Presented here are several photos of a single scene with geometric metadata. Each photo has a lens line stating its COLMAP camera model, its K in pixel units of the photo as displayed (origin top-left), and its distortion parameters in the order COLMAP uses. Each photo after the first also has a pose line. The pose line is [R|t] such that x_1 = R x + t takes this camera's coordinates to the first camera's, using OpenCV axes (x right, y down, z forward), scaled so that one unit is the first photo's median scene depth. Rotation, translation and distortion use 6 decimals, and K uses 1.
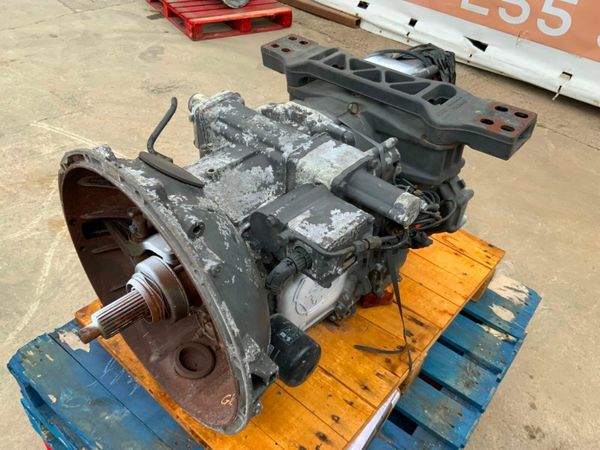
lens RADIAL K [[501.0, 0, 301.5], [0, 501.0, 226.0], [0, 0, 1]] dist [0.033242, -0.057669]
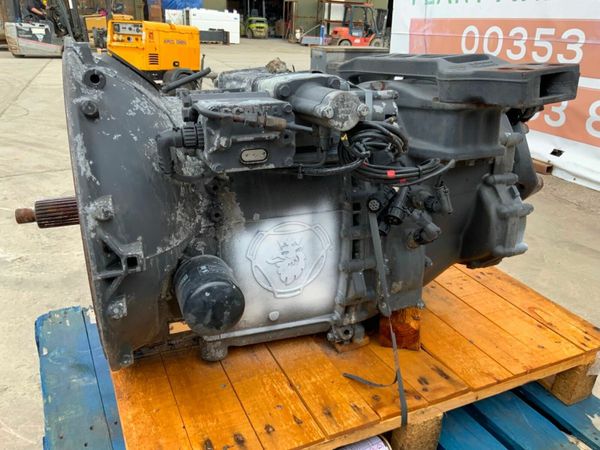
lens RADIAL K [[501.0, 0, 298.7], [0, 501.0, 224.0], [0, 0, 1]] dist [0.033242, -0.057669]
pose [[0.905452, 0.115323, -0.408482, 0.326203], [-0.242949, 0.929951, -0.275983, 0.249365], [0.348041, 0.349129, 0.870044, 0.206882]]
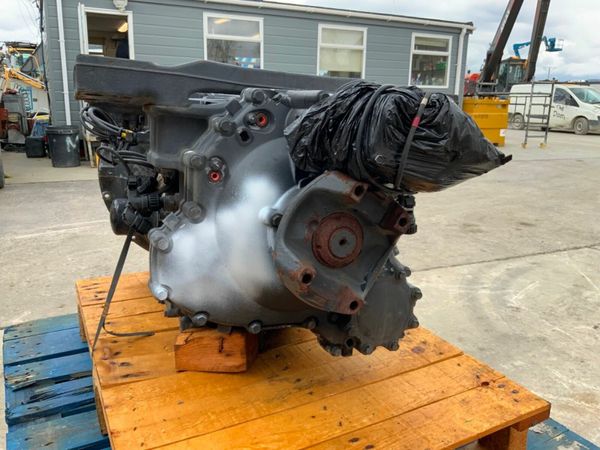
lens RADIAL K [[501.0, 0, 298.7], [0, 501.0, 224.5], [0, 0, 1]] dist [0.033242, -0.057669]
pose [[-0.388923, 0.133403, -0.911561, 0.789471], [-0.626719, 0.686919, 0.367921, -0.383994], [0.675250, 0.714385, -0.183552, 1.171569]]
